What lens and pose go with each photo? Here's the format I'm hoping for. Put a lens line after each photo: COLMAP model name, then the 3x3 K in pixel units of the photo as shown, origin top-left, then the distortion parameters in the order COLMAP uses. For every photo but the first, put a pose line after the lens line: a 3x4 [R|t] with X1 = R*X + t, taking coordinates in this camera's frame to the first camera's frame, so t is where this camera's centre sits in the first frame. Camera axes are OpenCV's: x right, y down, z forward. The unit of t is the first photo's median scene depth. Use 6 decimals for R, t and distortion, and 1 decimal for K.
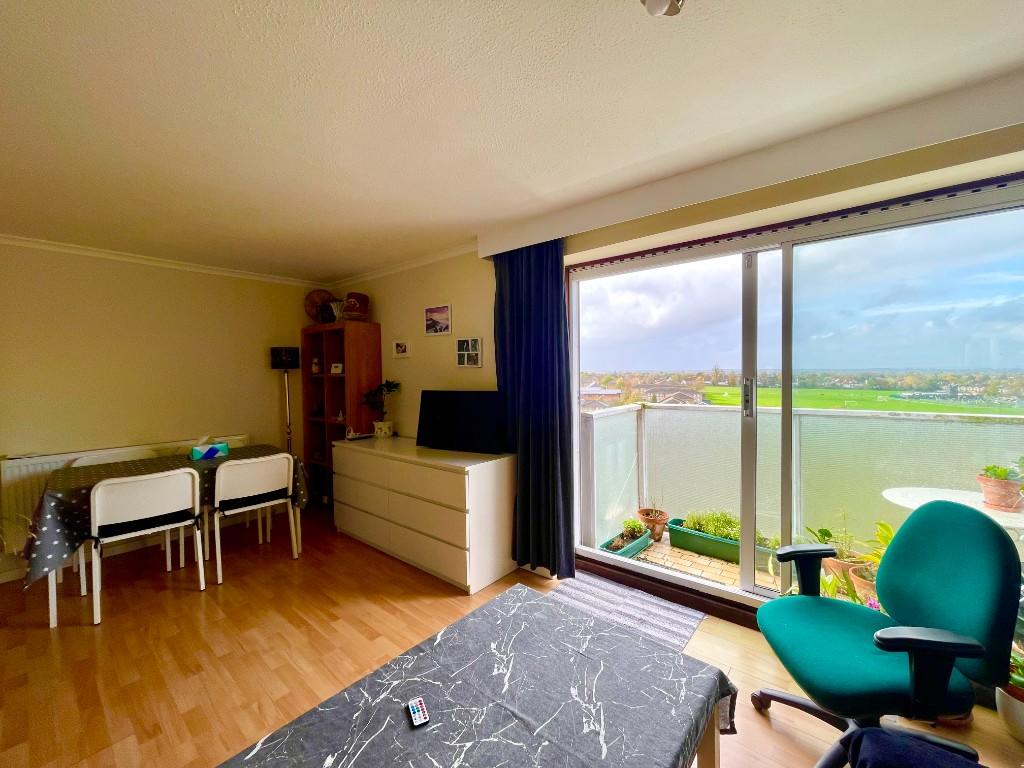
lens RADIAL K [[415.8, 0, 514.6], [0, 415.8, 385.8], [0, 0, 1]] dist [0.000913, 0.000509]
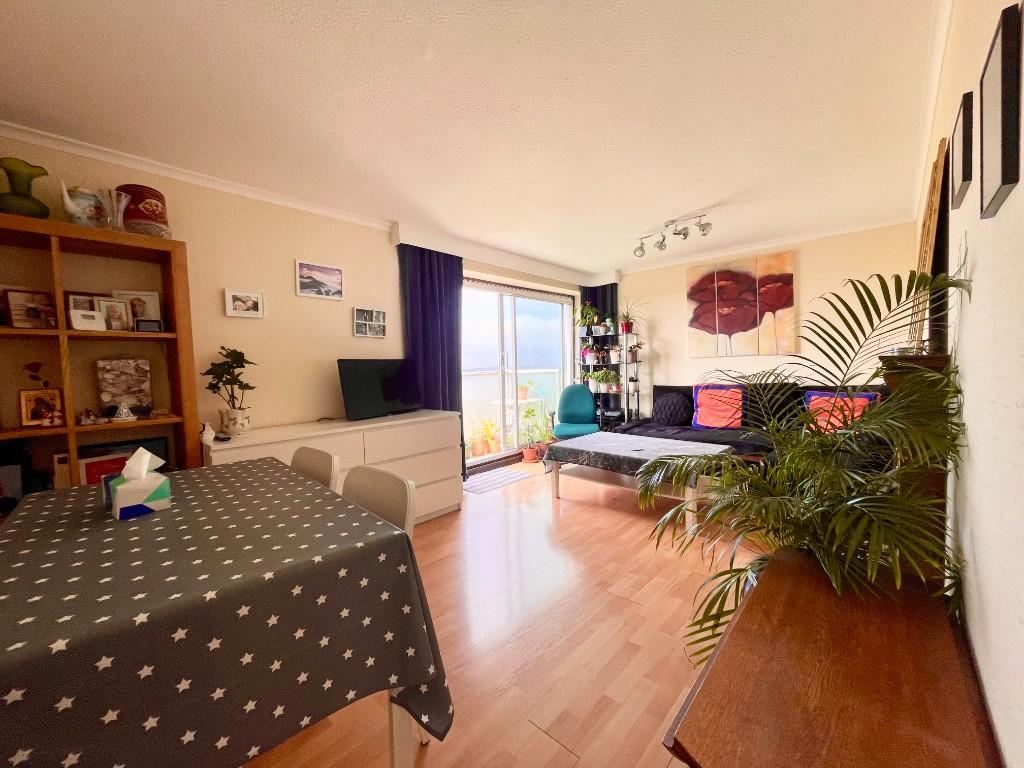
lens RADIAL K [[415.8, 0, 510.9], [0, 415.8, 380.2], [0, 0, 1]] dist [0.000913, 0.000509]
pose [[0.042079, -0.030248, 0.998656, -1.096399], [0.052885, 0.998208, 0.028006, 0.050622], [-0.997714, 0.051636, 0.043603, 0.592998]]
